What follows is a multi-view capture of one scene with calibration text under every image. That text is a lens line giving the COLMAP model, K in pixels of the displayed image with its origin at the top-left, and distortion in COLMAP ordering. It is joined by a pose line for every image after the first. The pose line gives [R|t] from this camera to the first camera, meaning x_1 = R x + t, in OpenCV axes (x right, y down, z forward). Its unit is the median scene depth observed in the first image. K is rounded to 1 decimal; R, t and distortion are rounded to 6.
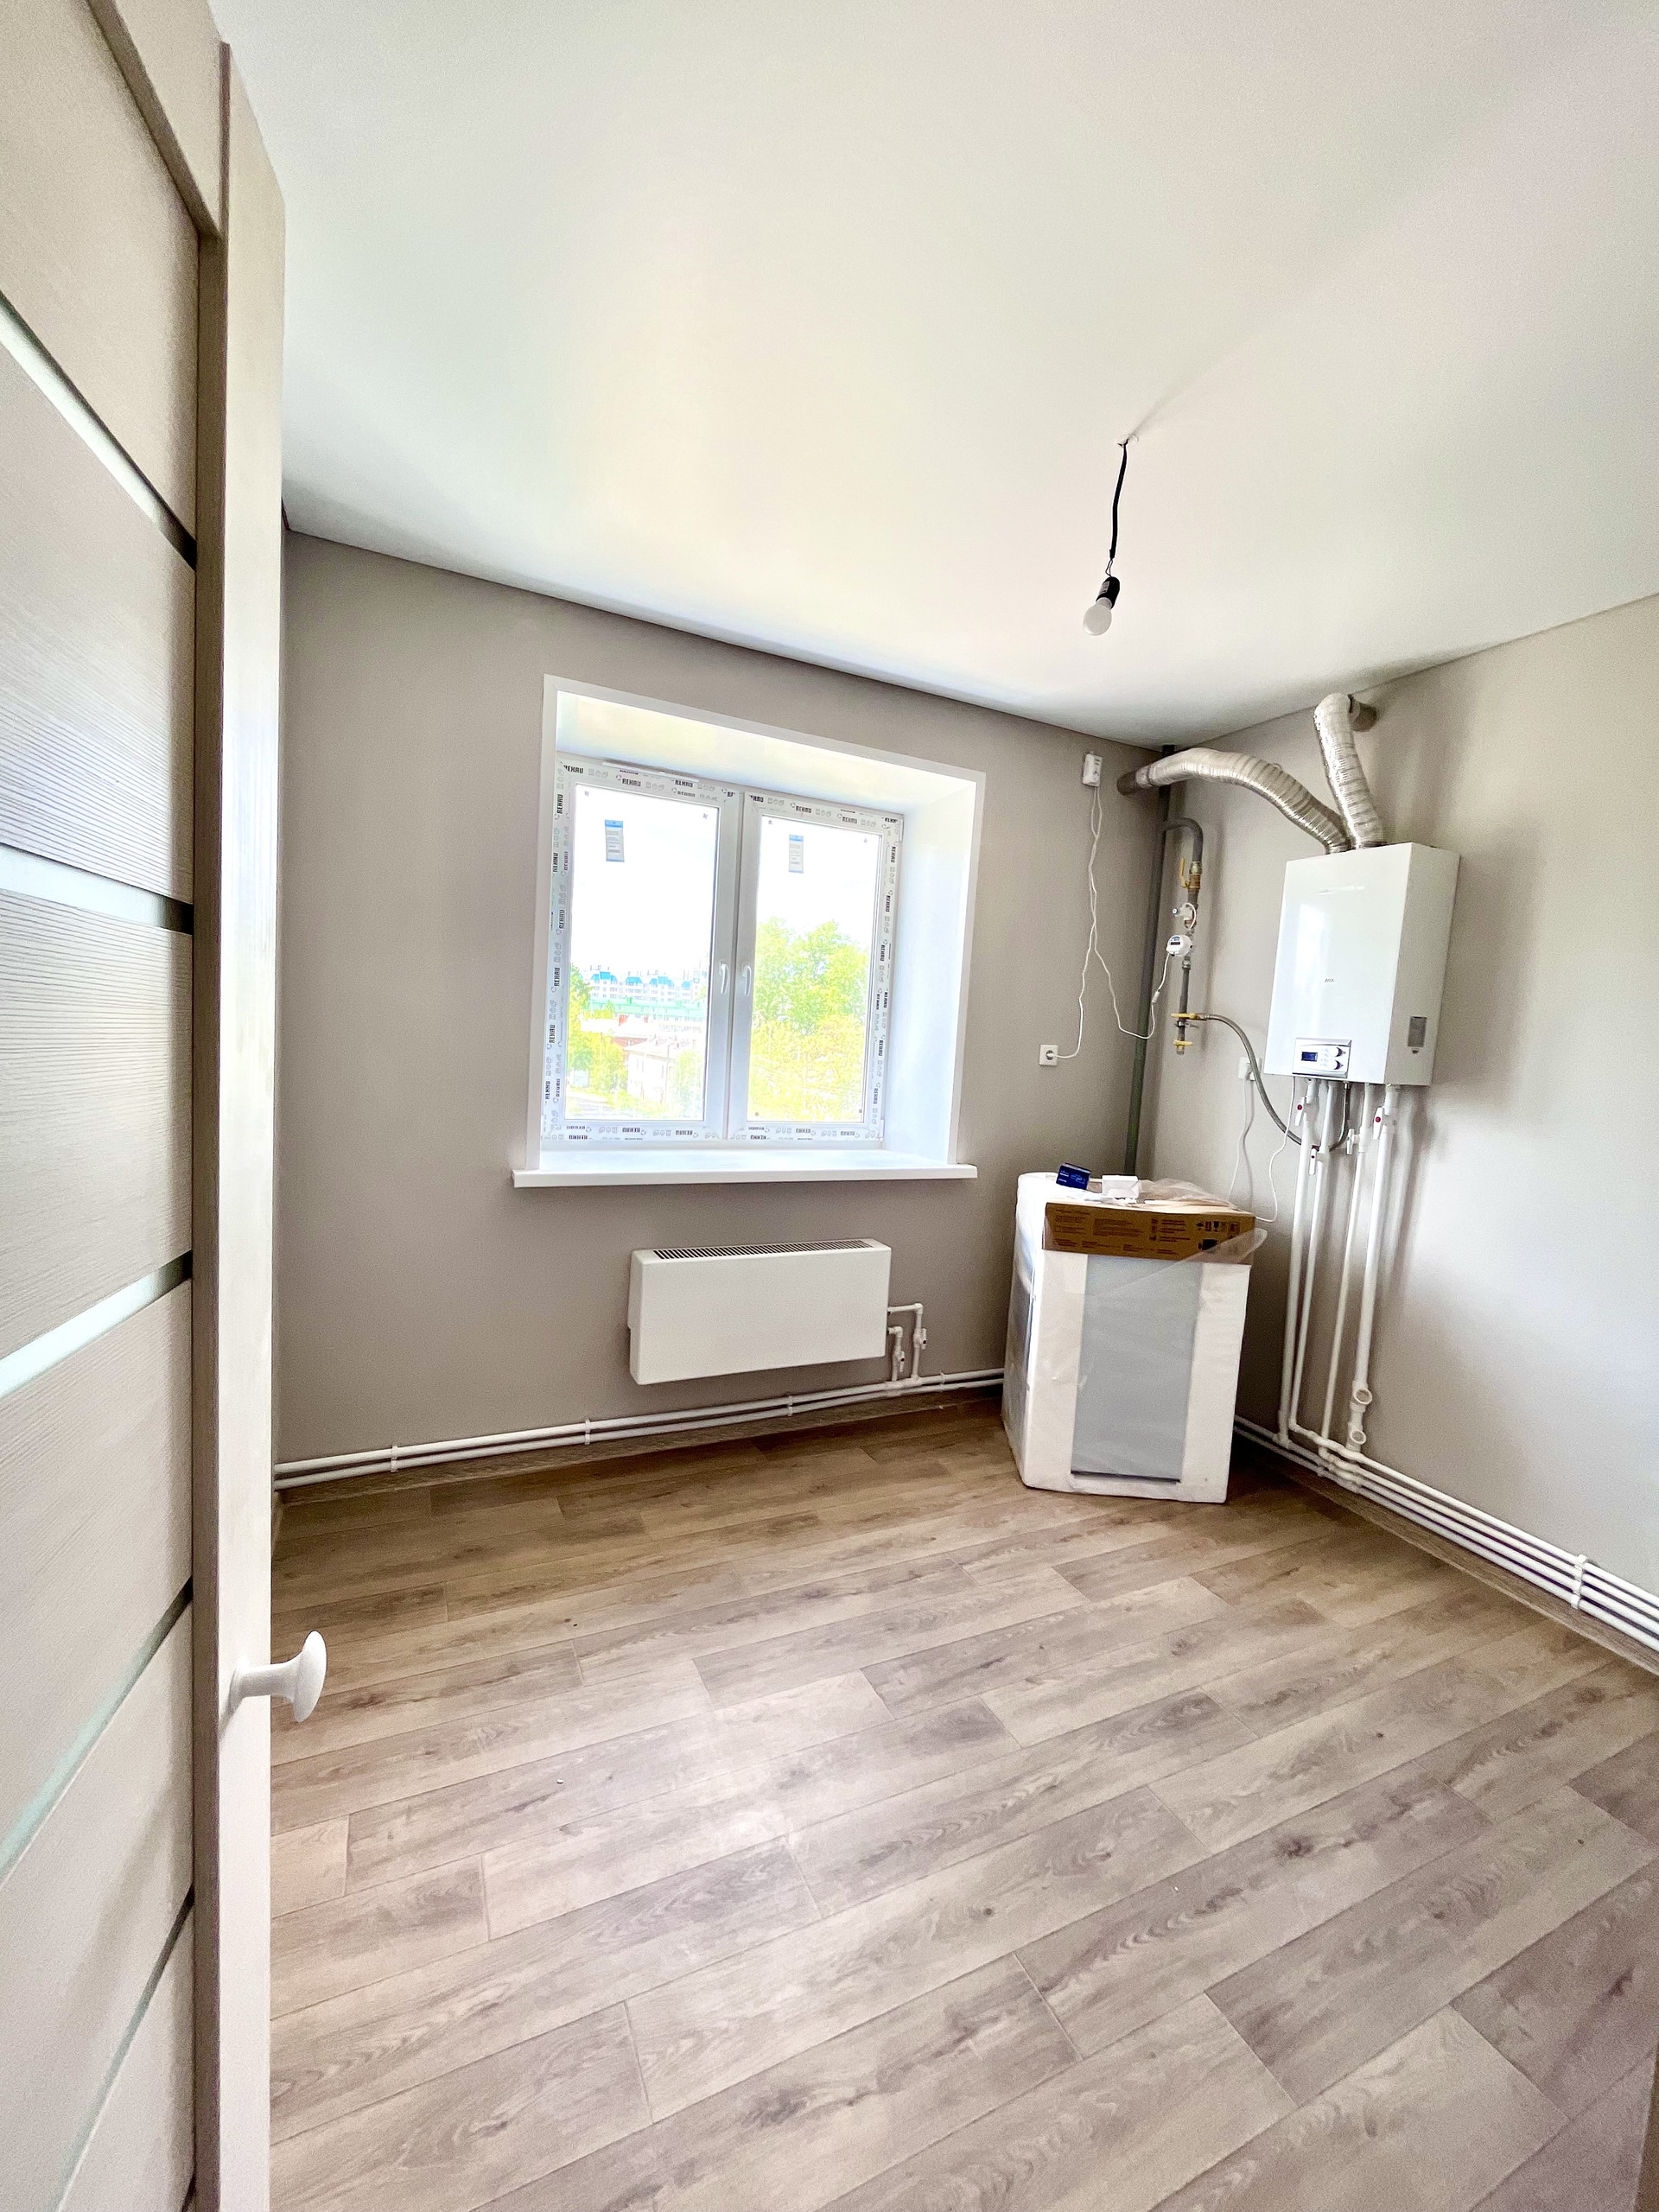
lens RADIAL K [[893.9, 0, 832.1], [0, 893.9, 1109.1], [0, 0, 1]] dist [-0.003965, -0.000457]
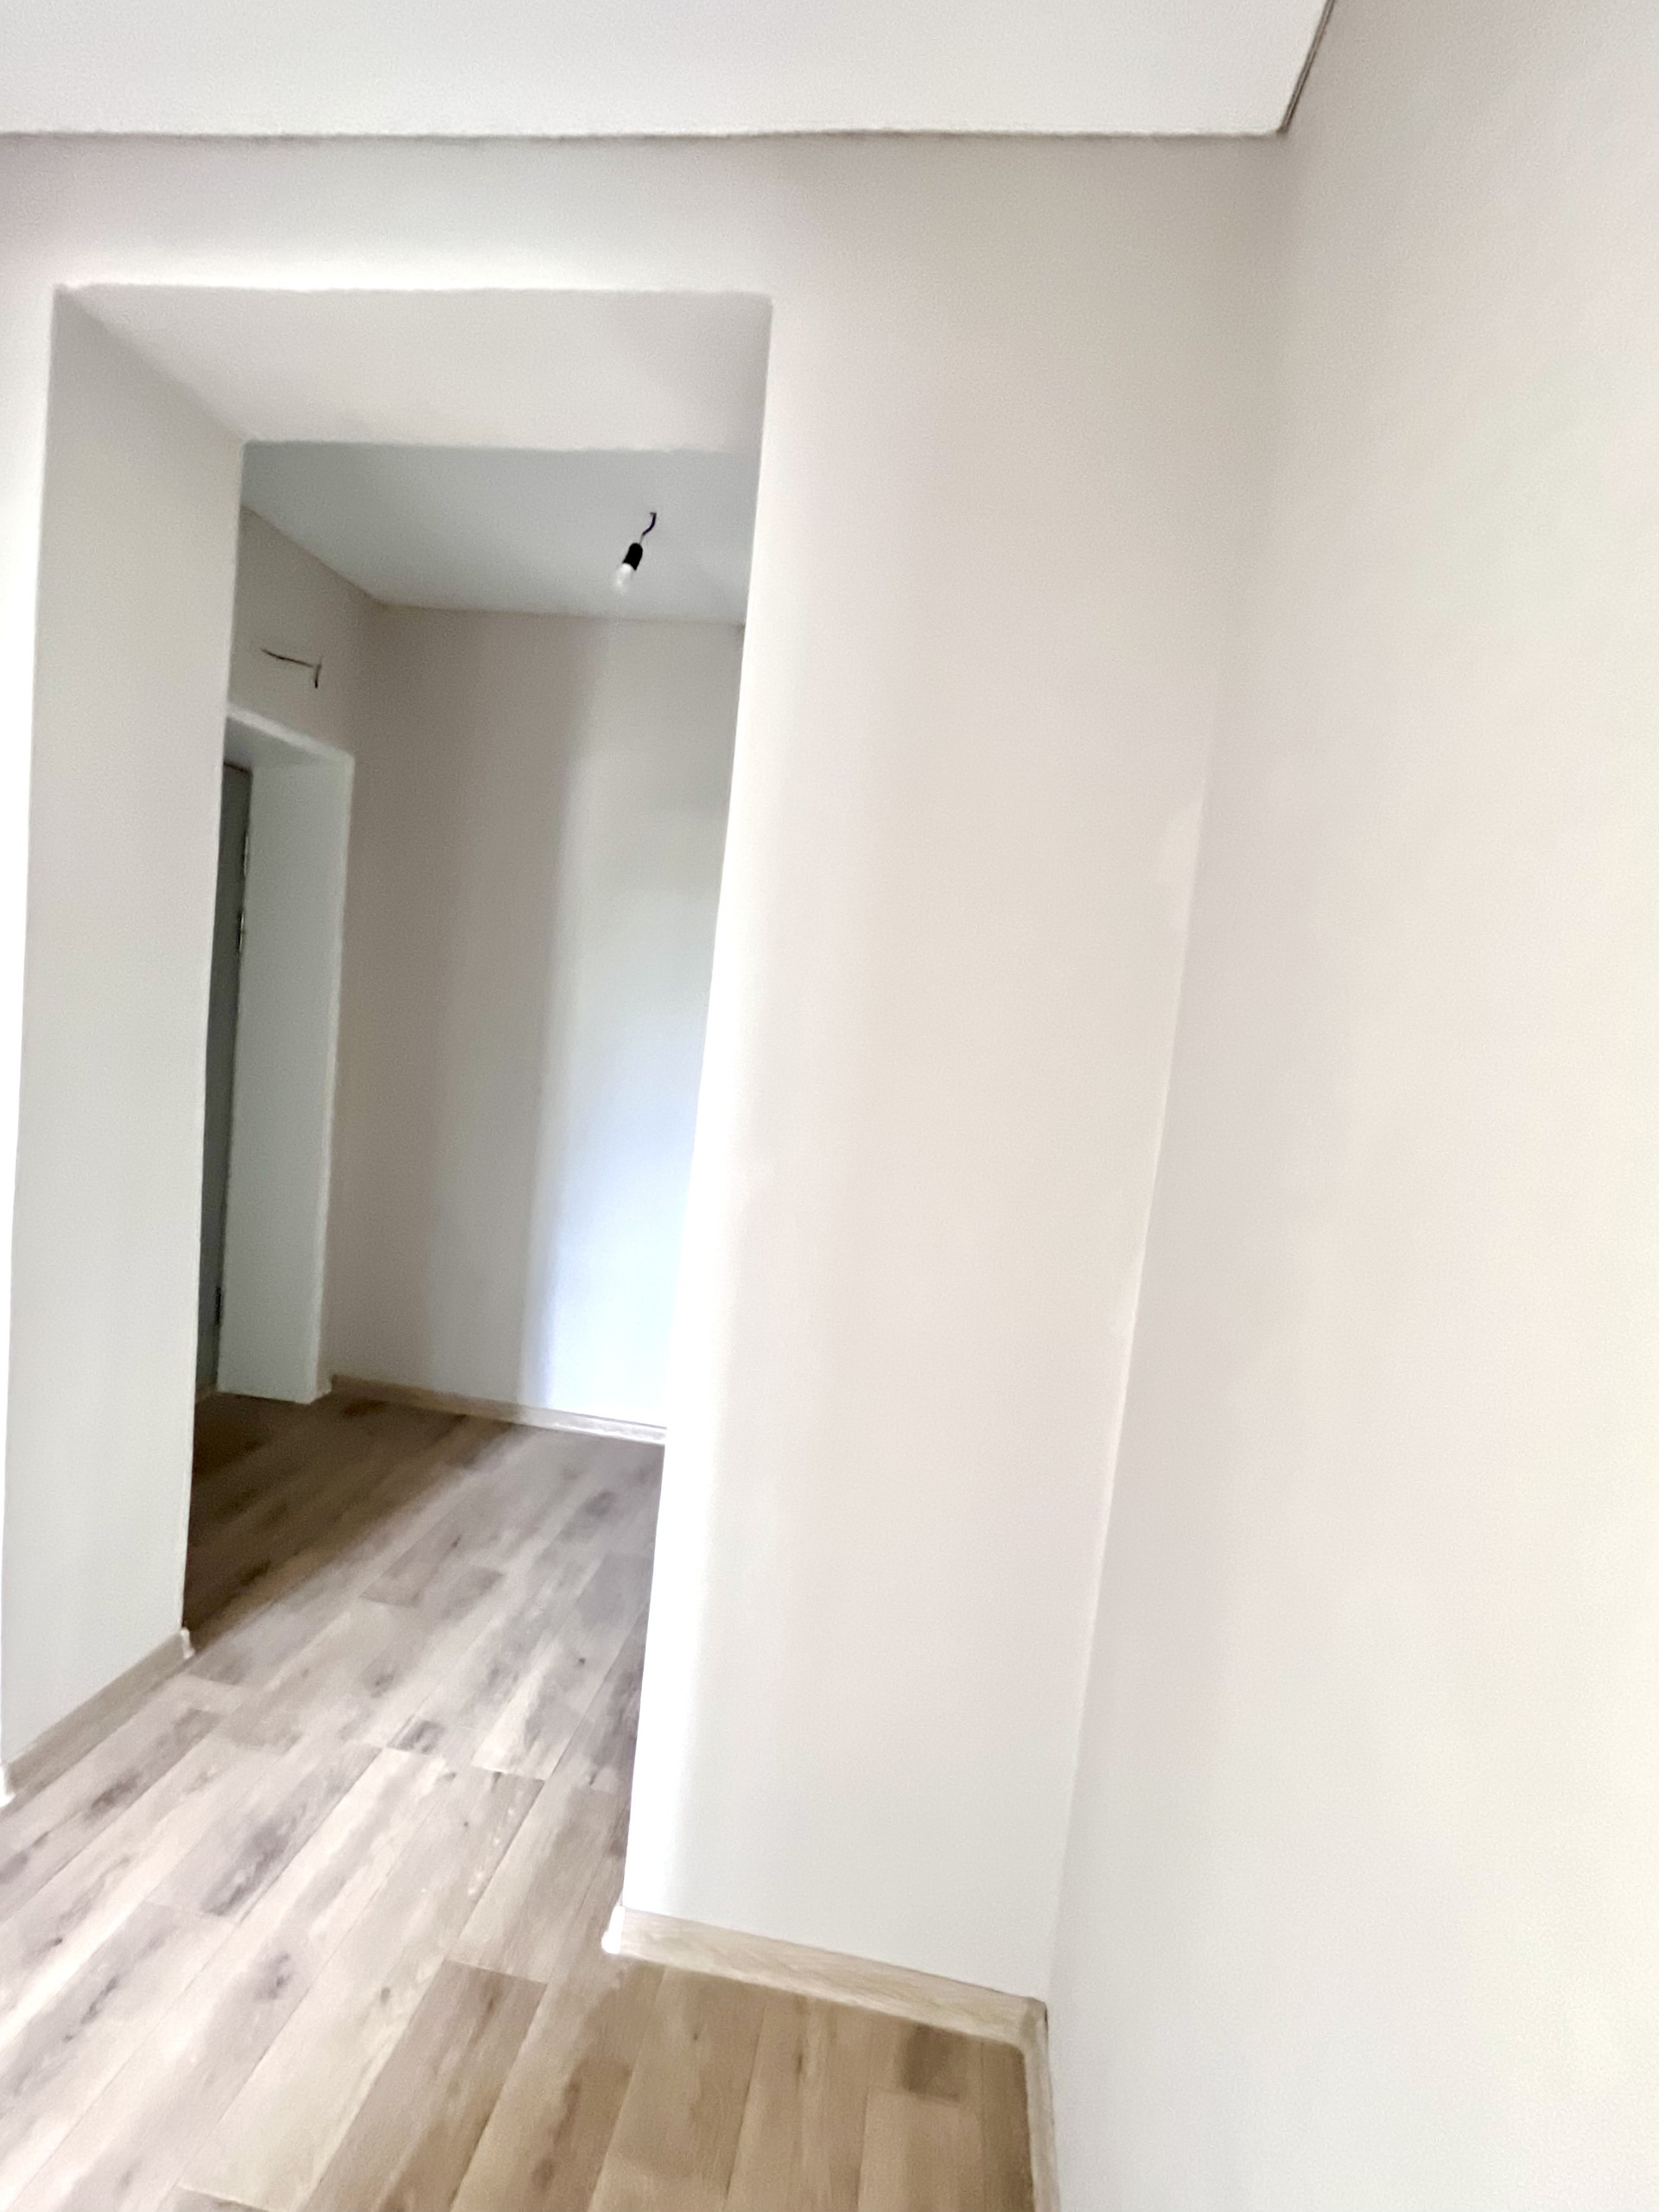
lens RADIAL K [[1032.5, 0, 829.5], [0, 1032.5, 1106.0], [0, 0, 1]] dist [0.000914, 0.000083]
pose [[-0.543932, -0.056900, -0.837198, 0.620177], [-0.210566, 0.975031, 0.070538, -0.074772], [0.812280, 0.214653, -0.542332, 1.196118]]
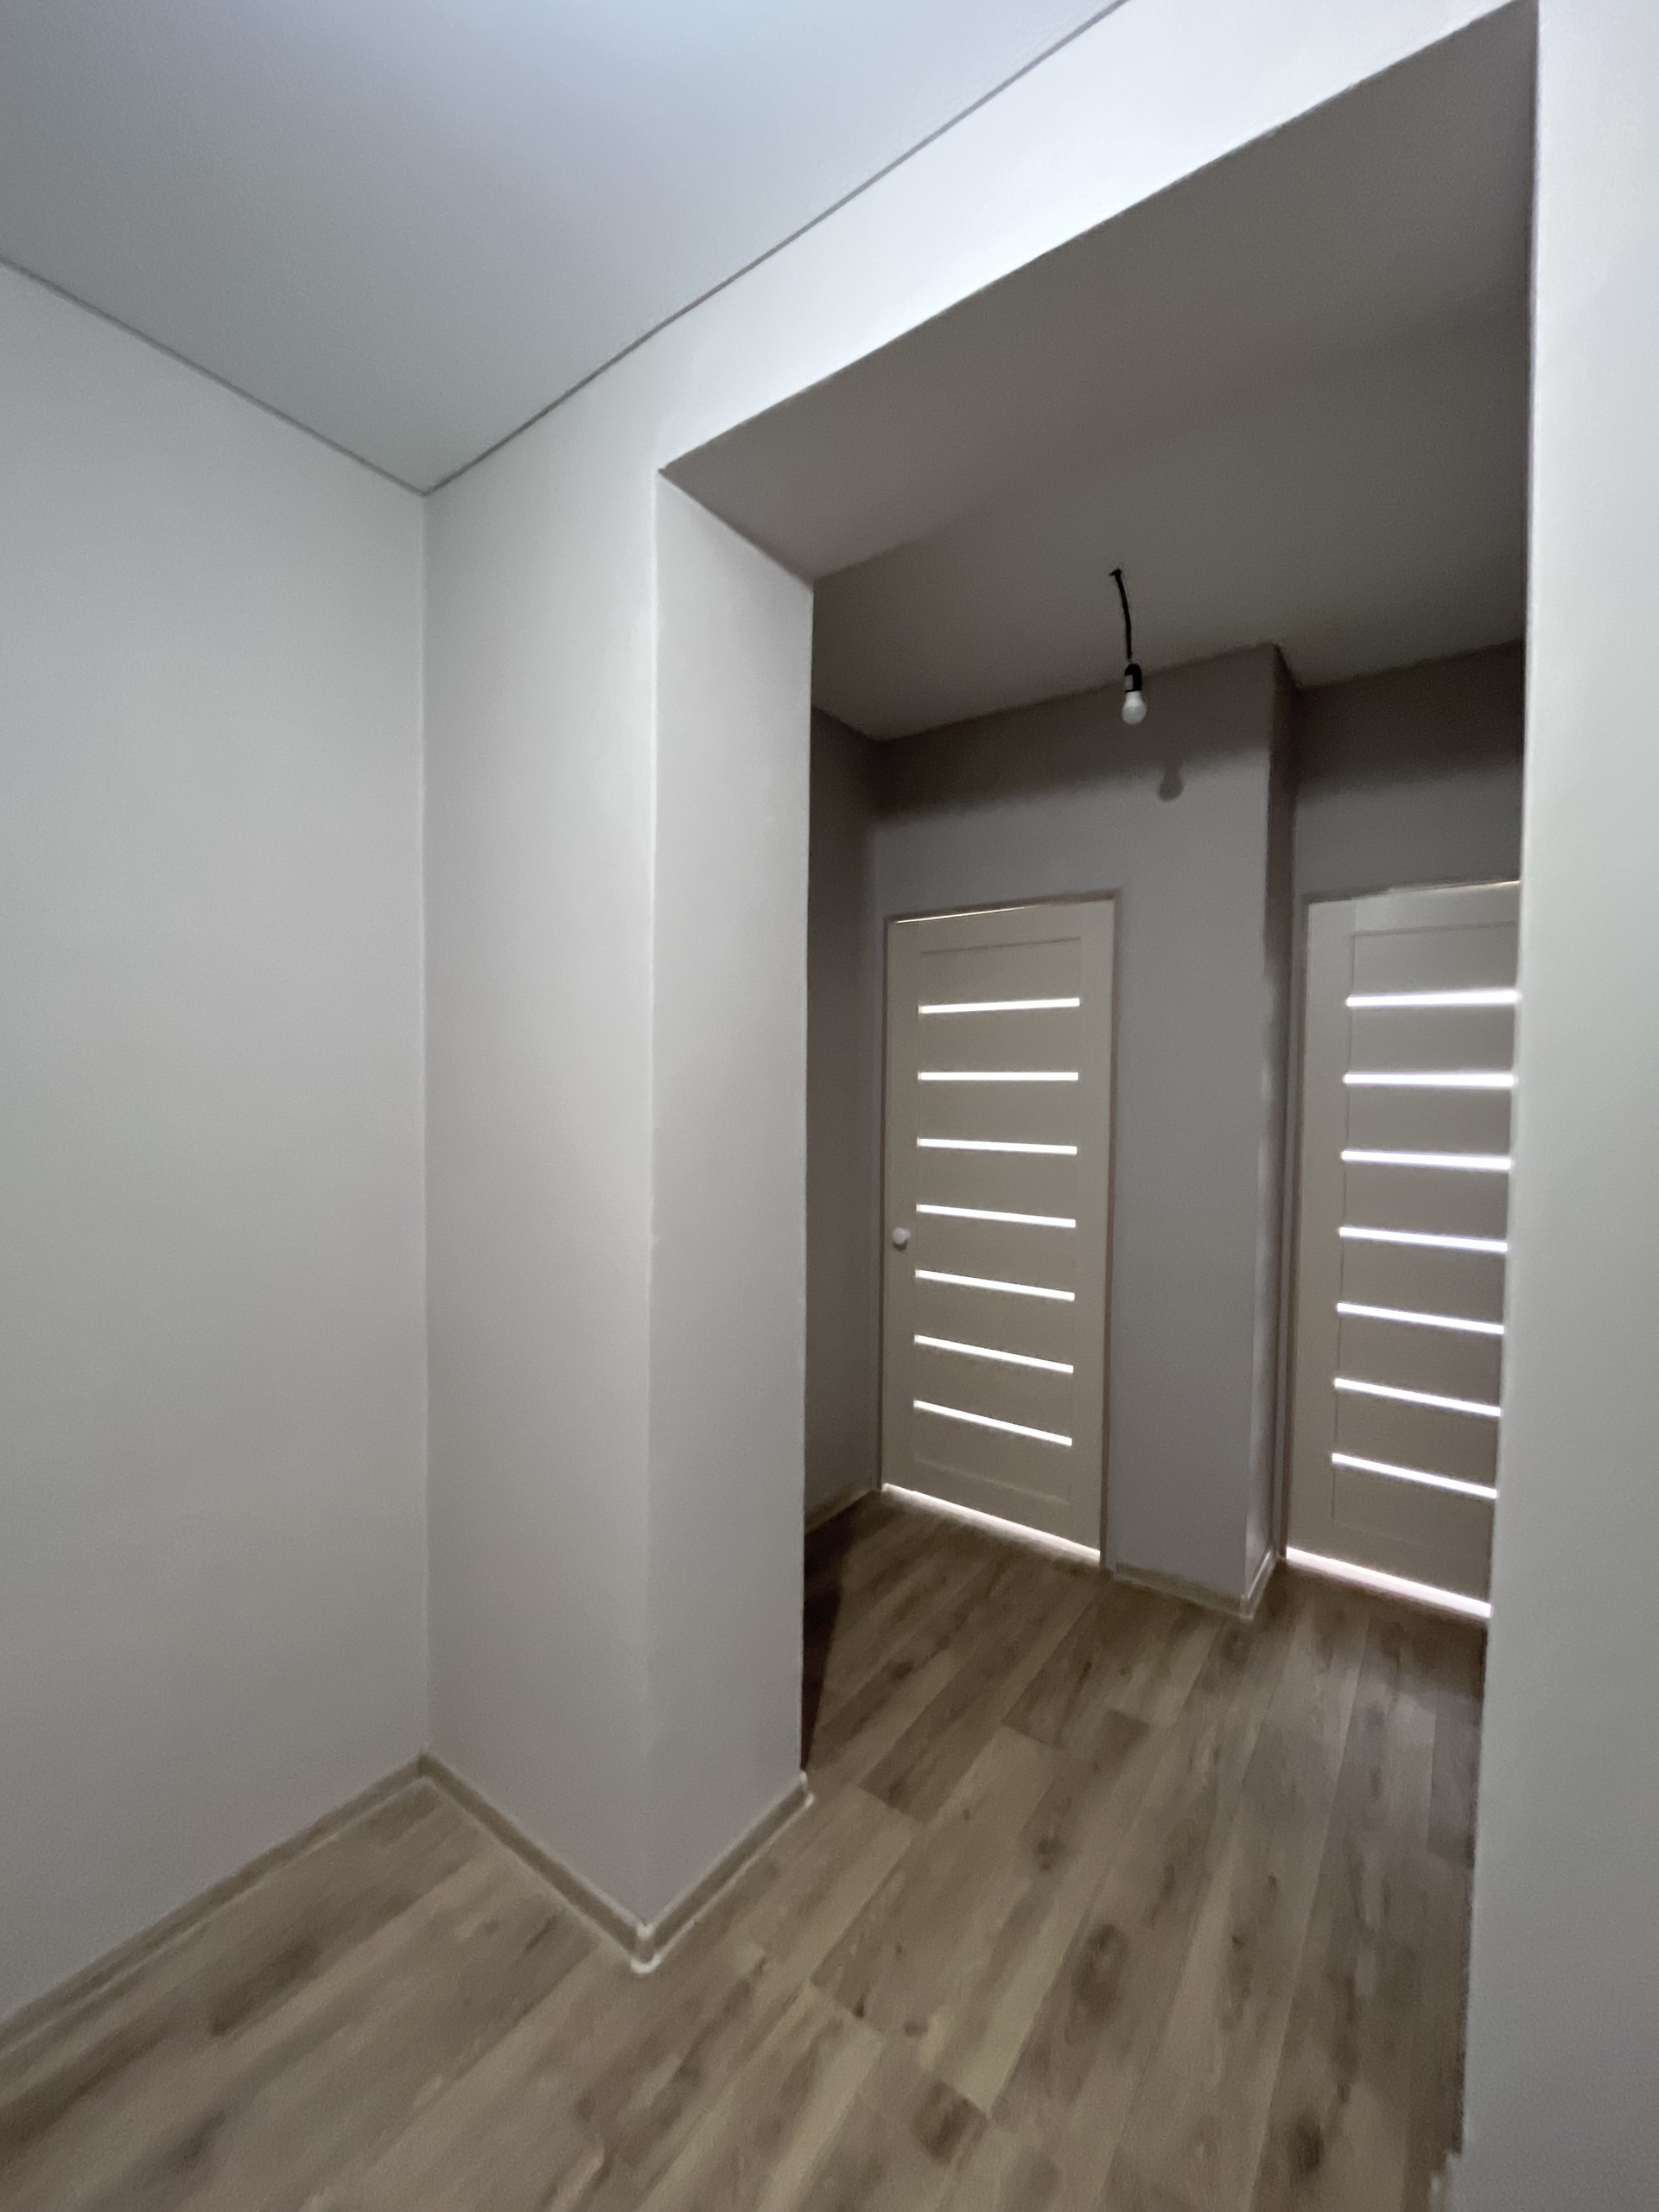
lens RADIAL K [[893.9, 0, 832.1], [0, 893.9, 1109.1], [0, 0, 1]] dist [-0.003965, -0.000457]
pose [[0.881099, -0.078127, 0.466433, -0.069657], [0.092448, 0.995686, -0.007859, -0.048338], [-0.463807, 0.050045, 0.884522, 0.275034]]
